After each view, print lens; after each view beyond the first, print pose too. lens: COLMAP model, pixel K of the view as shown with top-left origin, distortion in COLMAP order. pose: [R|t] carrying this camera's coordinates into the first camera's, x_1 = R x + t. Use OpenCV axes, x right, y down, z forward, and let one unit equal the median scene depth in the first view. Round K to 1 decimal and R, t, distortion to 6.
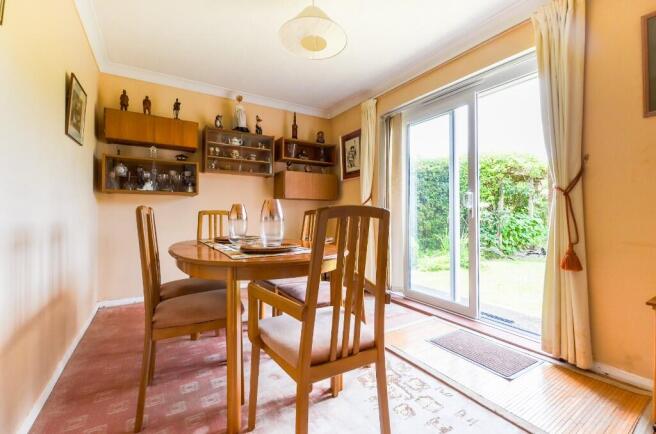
lens RADIAL K [[287.3, 0, 328.0], [0, 287.3, 217.0], [0, 0, 1]] dist [0.000178, -0.000035]
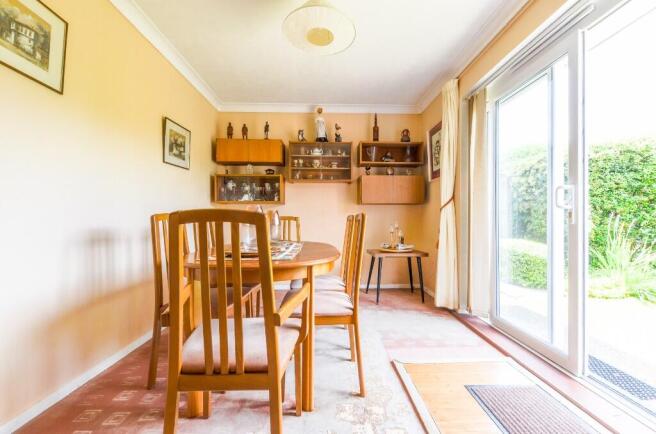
lens RADIAL K [[279.3, 0, 328.9], [0, 279.3, 226.1], [0, 0, 1]] dist [-0.001298, -0.000087]
pose [[0.868086, 0.007674, -0.496355, 0.239977], [-0.001502, 0.999917, 0.012834, -0.000025], [0.496412, -0.010395, 0.868025, 0.119195]]
